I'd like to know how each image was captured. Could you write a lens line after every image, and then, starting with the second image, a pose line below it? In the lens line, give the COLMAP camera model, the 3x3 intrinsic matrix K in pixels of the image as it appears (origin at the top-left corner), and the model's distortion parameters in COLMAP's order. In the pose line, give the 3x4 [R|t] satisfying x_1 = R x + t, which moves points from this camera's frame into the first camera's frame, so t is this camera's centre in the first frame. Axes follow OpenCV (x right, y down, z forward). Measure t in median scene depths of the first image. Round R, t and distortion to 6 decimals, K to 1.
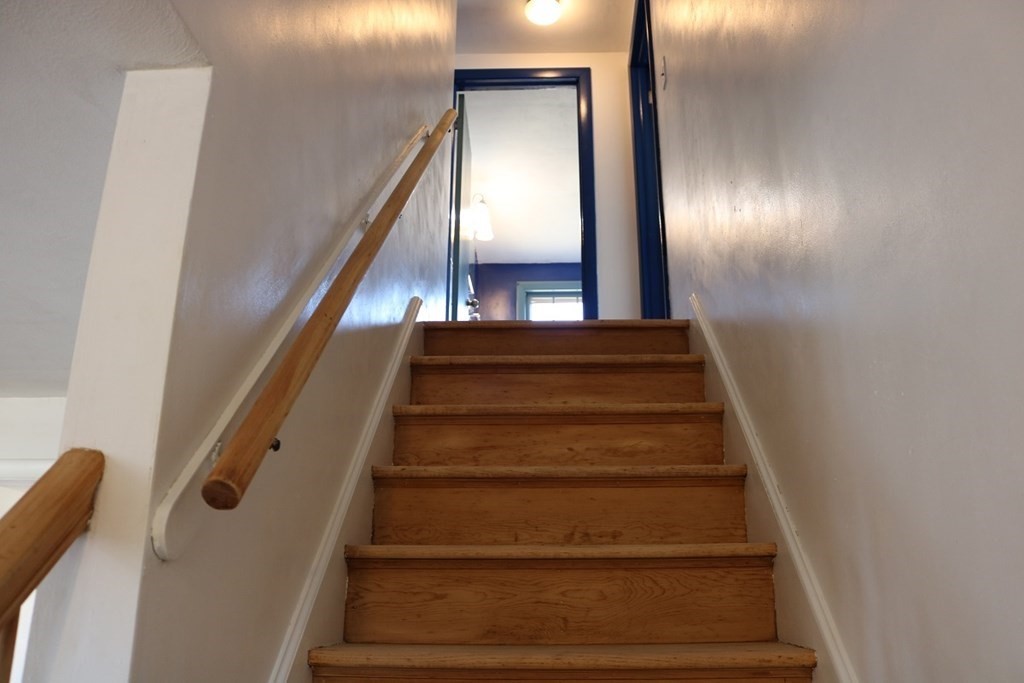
lens RADIAL K [[837.5, 0, 512.0], [0, 837.5, 341.5], [0, 0, 1]] dist [-0.156100, 0.128667]
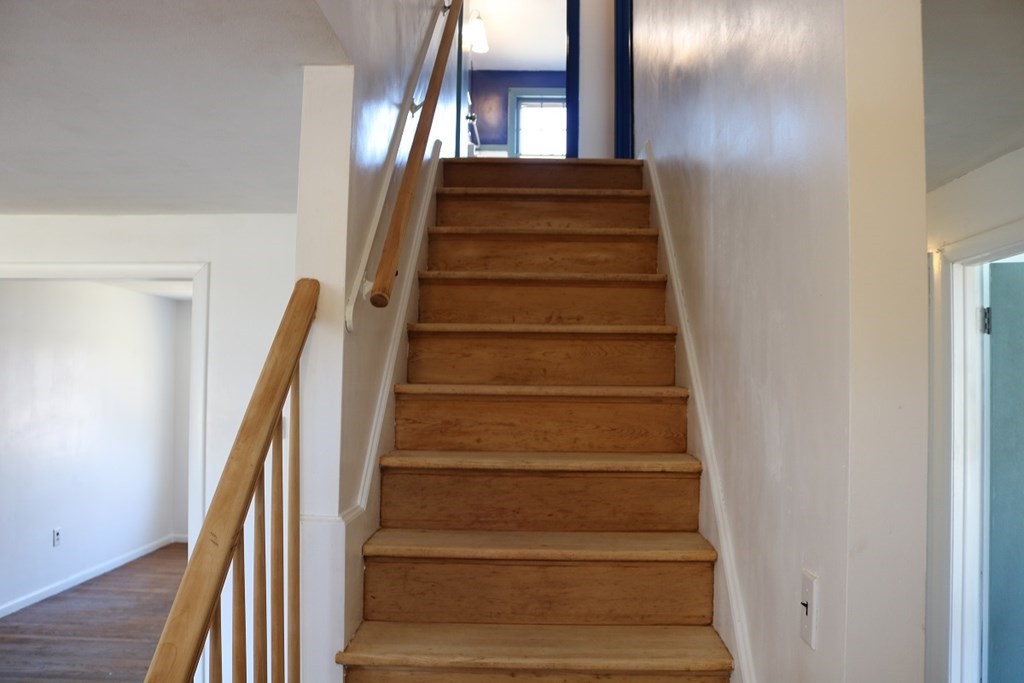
lens RADIAL K [[837.5, 0, 512.0], [0, 837.5, 341.5], [0, 0, 1]] dist [-0.156100, 0.128667]
pose [[0.999746, 0.011116, 0.019621, -0.027593], [-0.015841, 0.965428, 0.260188, -0.122245], [-0.016051, -0.260433, 0.965359, -0.488455]]
